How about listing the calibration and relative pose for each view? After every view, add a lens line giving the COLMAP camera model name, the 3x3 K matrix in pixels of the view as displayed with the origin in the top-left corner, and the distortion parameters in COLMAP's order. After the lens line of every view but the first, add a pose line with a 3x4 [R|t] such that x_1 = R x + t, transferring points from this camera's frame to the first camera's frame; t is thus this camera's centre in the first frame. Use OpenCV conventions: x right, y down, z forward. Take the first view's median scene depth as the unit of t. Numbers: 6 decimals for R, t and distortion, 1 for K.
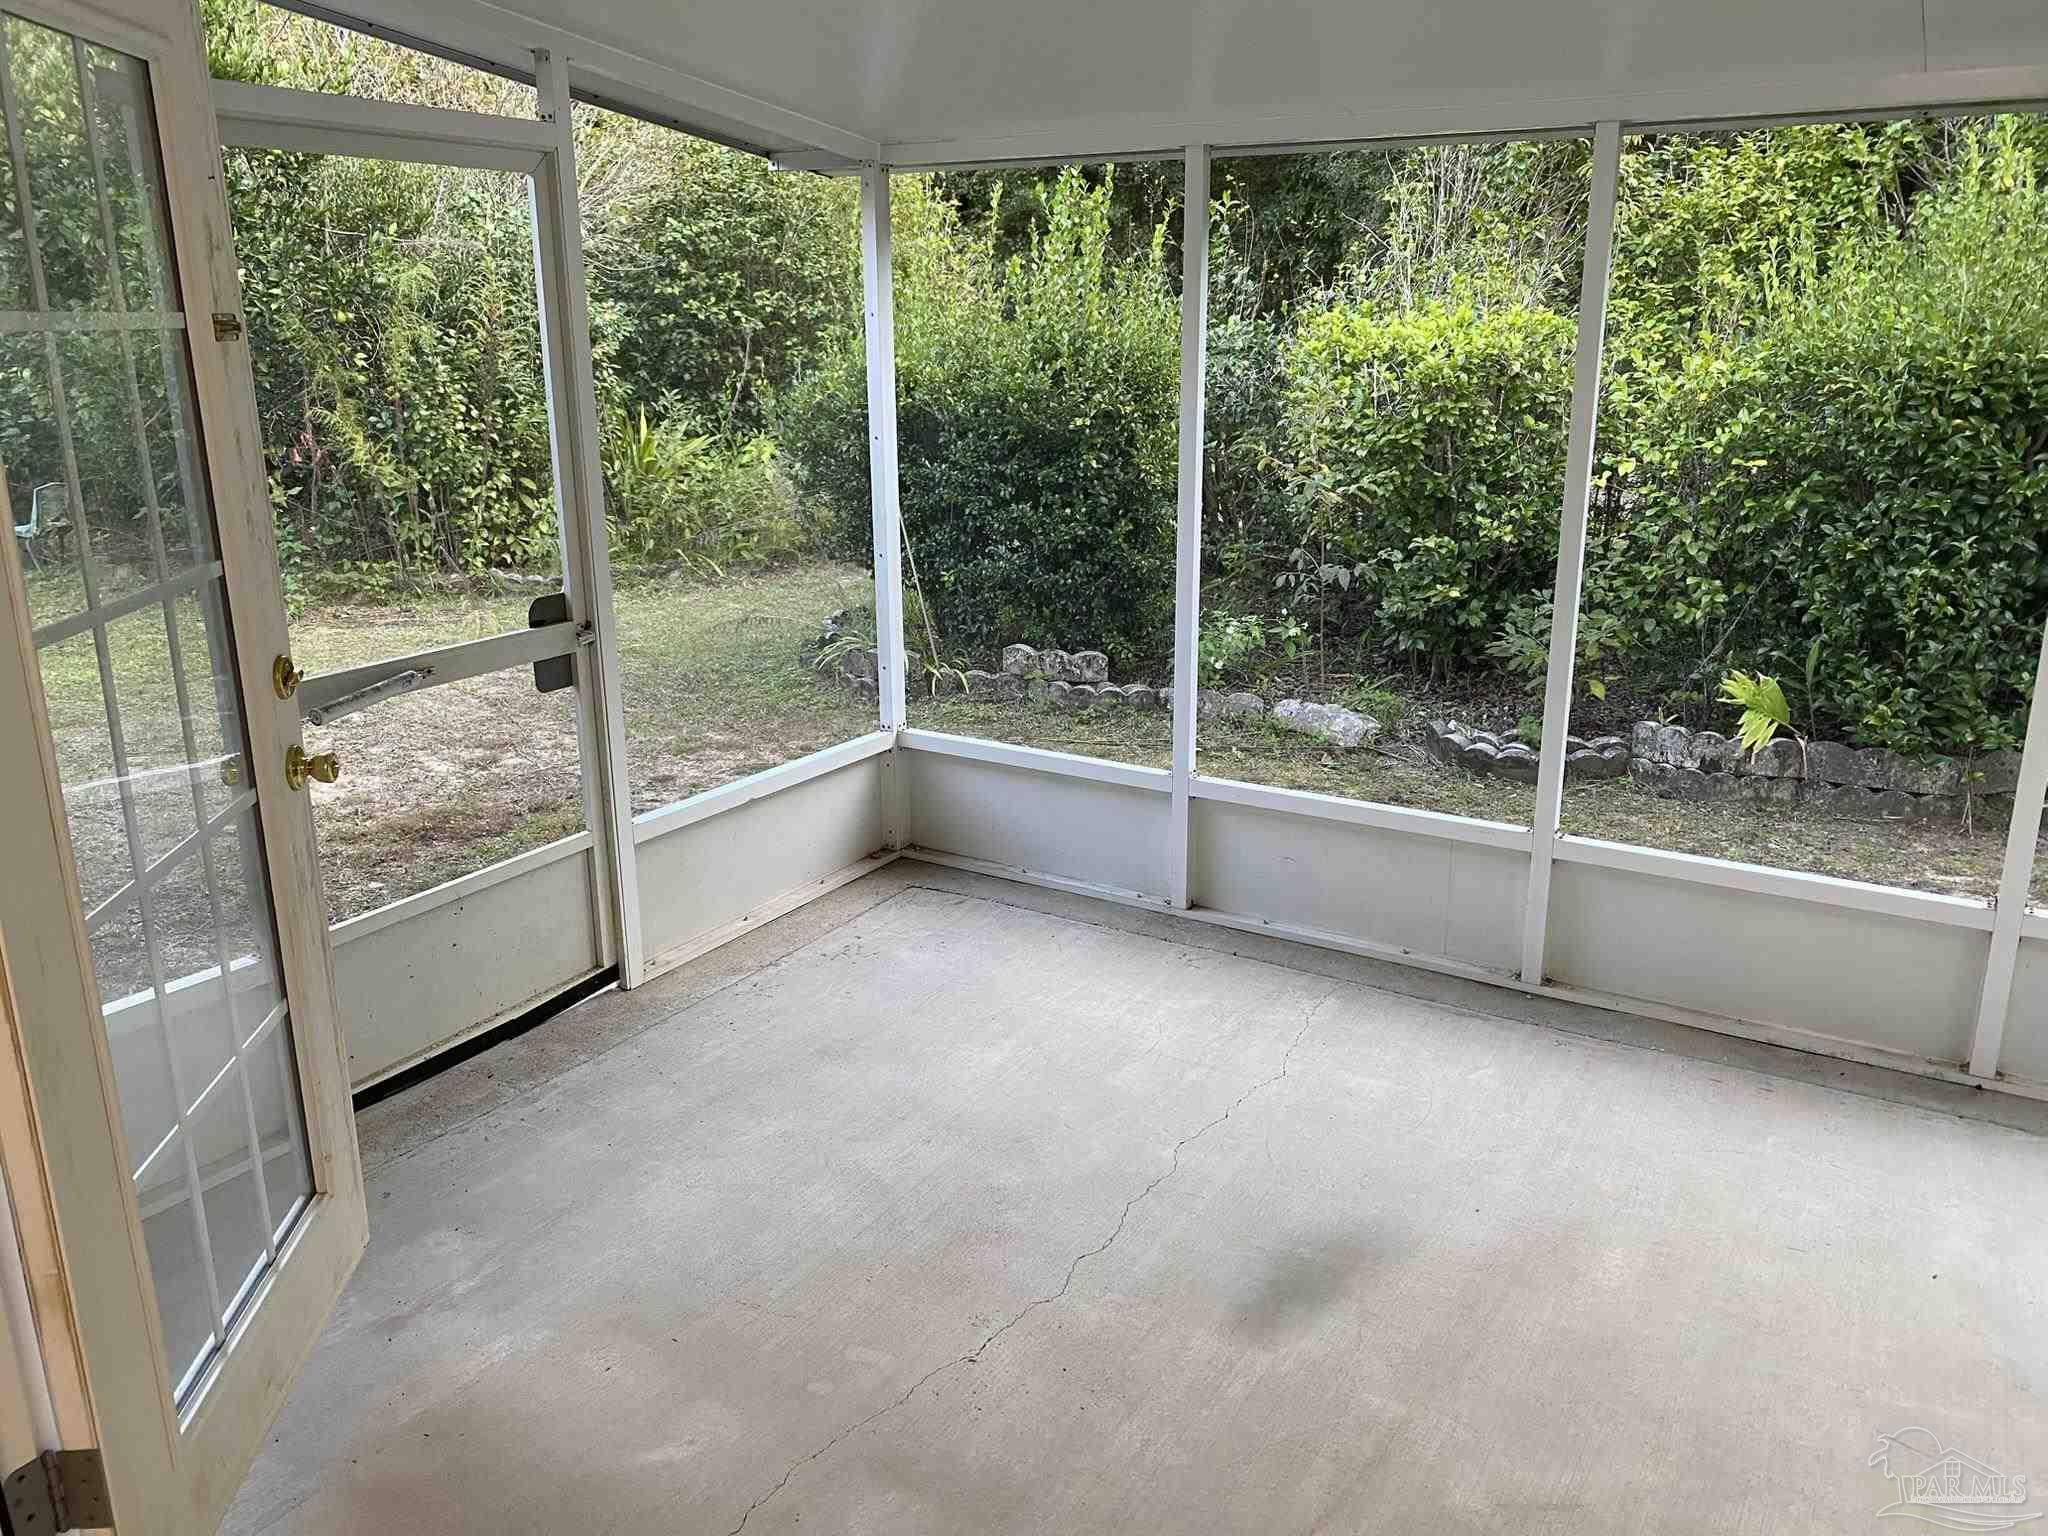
lens RADIAL K [[1551.6, 0, 1032.3], [0, 1551.6, 765.8], [0, 0, 1]] dist [0.084295, -0.130723]
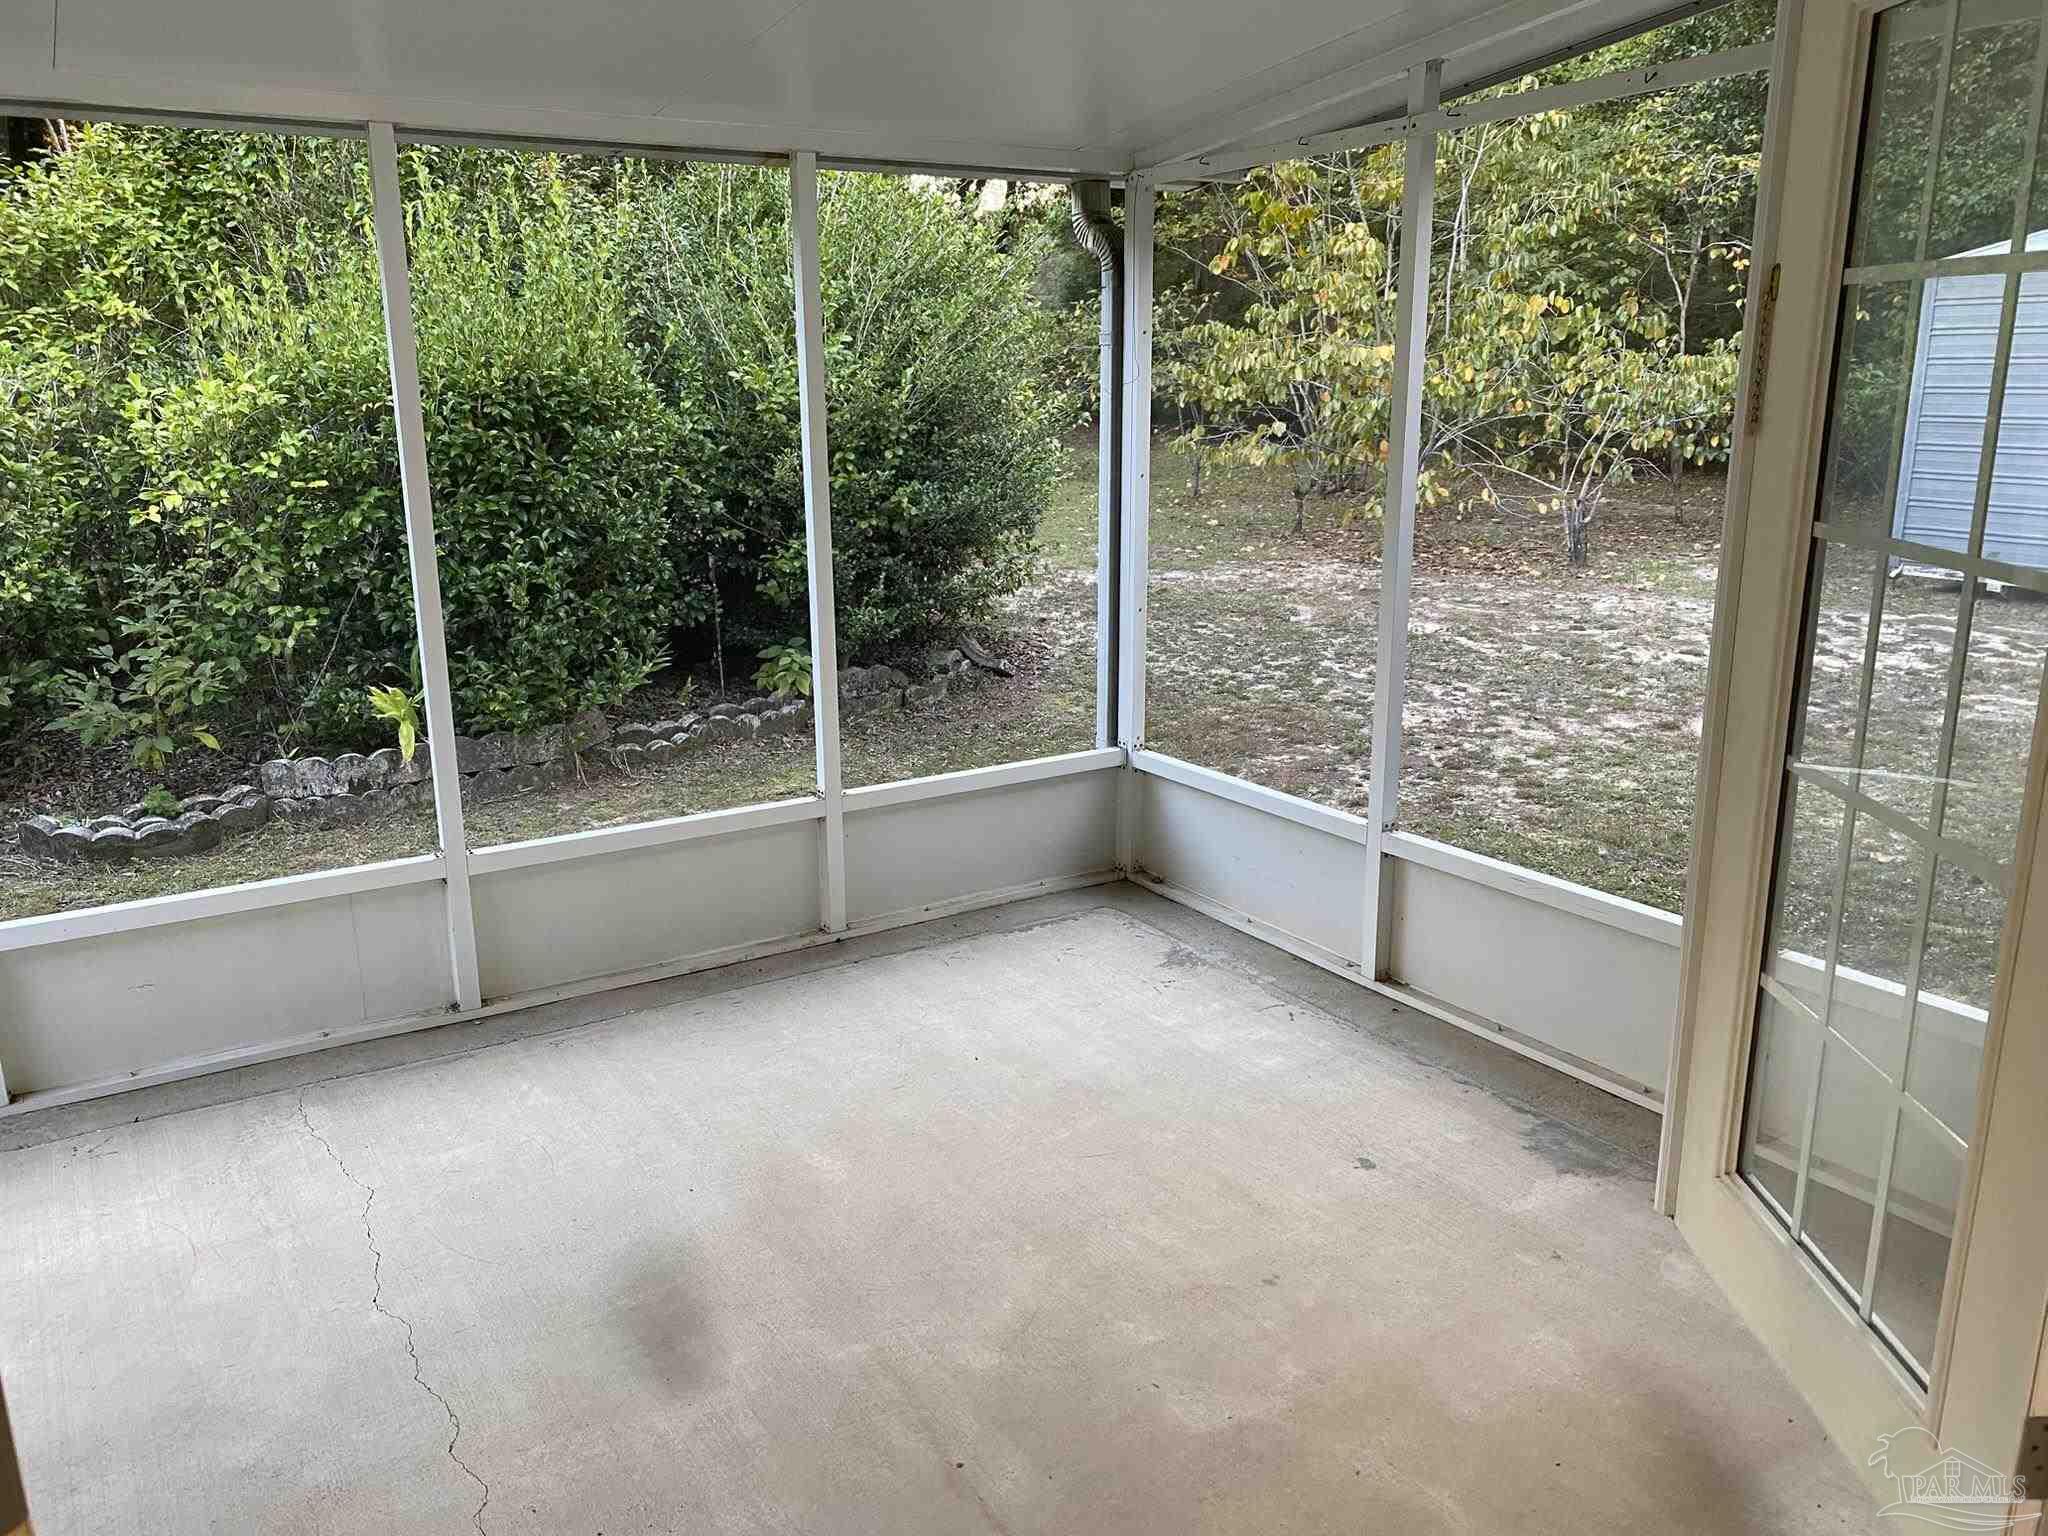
lens RADIAL K [[1551.6, 0, 1027.3], [0, 1551.6, 757.9], [0, 0, 1]] dist [0.084295, -0.130723]
pose [[0.458954, -0.220009, 0.860789, -0.233956], [0.250348, 0.961621, 0.112301, -0.024038], [-0.852459, 0.163956, 0.496419, 0.146968]]
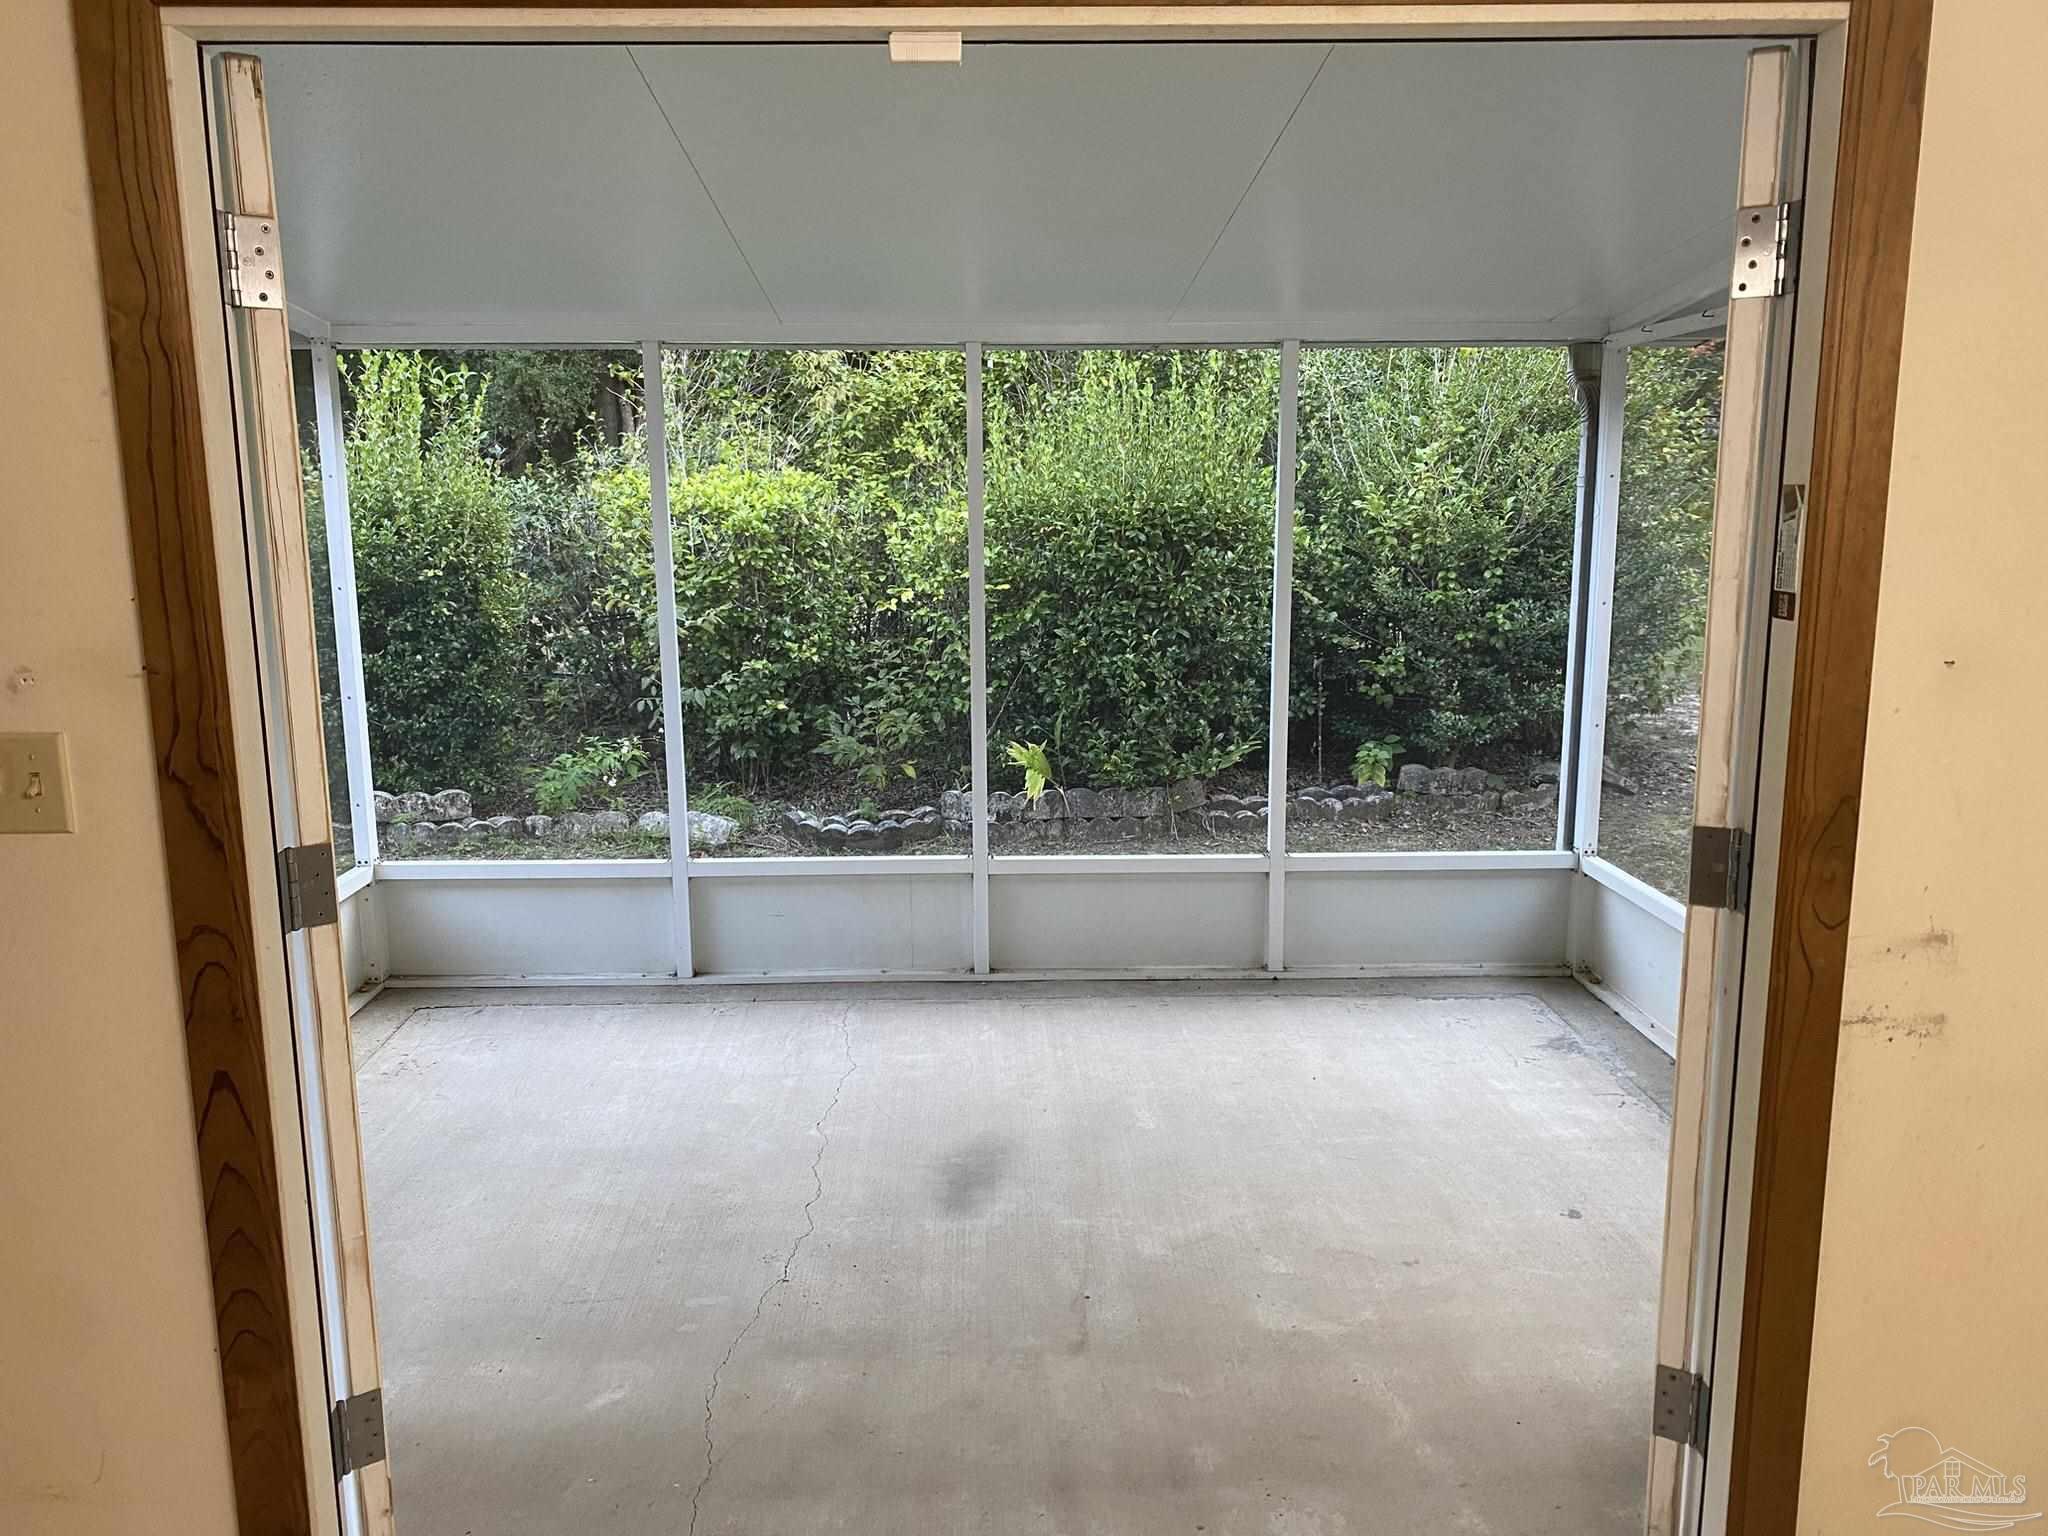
lens RADIAL K [[1551.6, 0, 1022.6], [0, 1551.6, 764.0], [0, 0, 1]] dist [0.084295, -0.130723]
pose [[0.844668, -0.100591, 0.525753, -0.232630], [0.151812, 0.986873, -0.055083, 0.030282], [-0.513311, 0.126343, 0.848852, -0.105821]]
